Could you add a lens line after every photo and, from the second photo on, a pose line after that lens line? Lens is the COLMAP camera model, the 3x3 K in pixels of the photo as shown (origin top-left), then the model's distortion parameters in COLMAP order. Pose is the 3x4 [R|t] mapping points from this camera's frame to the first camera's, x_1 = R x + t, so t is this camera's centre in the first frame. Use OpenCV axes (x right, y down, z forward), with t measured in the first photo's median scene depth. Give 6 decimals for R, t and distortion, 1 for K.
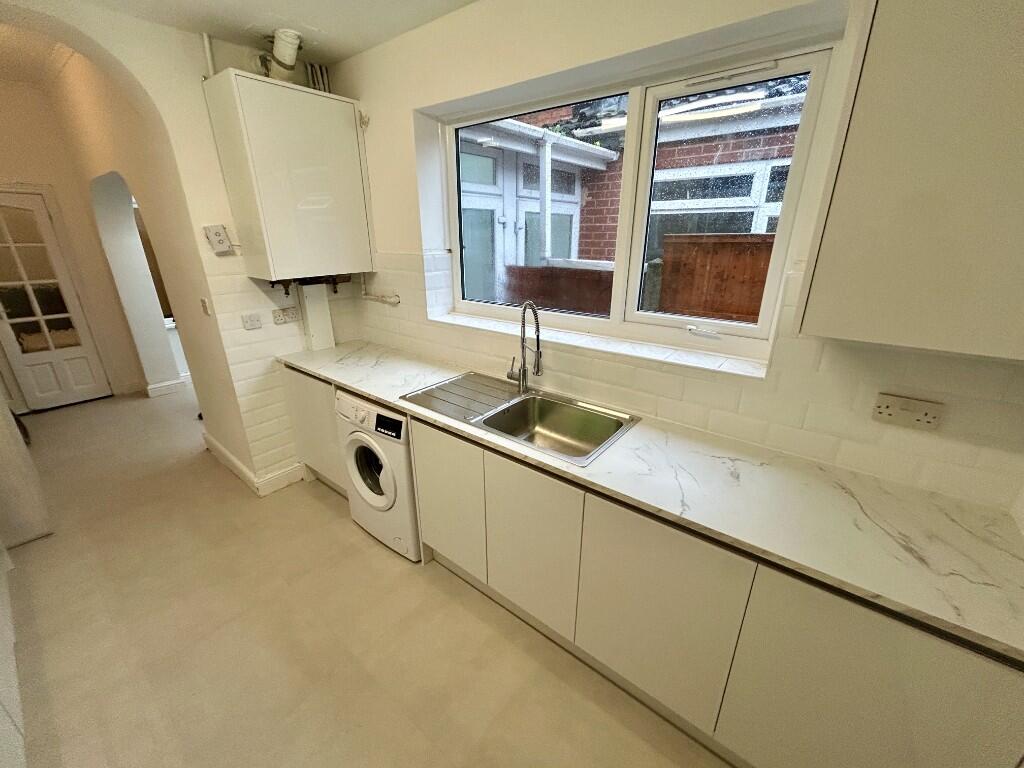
lens RADIAL K [[412.2, 0, 508.4], [0, 412.2, 379.4], [0, 0, 1]] dist [0.002166, 0.000215]
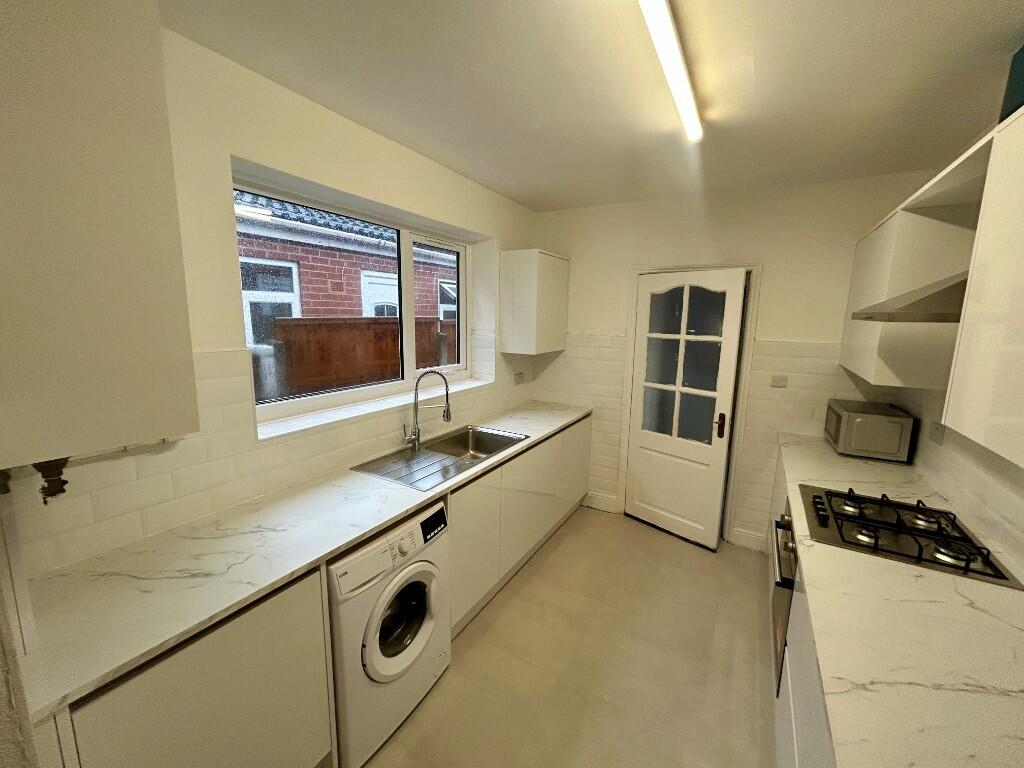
lens RADIAL K [[412.2, 0, 509.0], [0, 412.2, 387.4], [0, 0, 1]] dist [0.002166, 0.000215]
pose [[-0.126155, -0.176809, 0.976127, -1.129195], [0.322646, 0.923176, 0.208917, -0.297865], [-0.938075, 0.341300, -0.059417, 0.780447]]
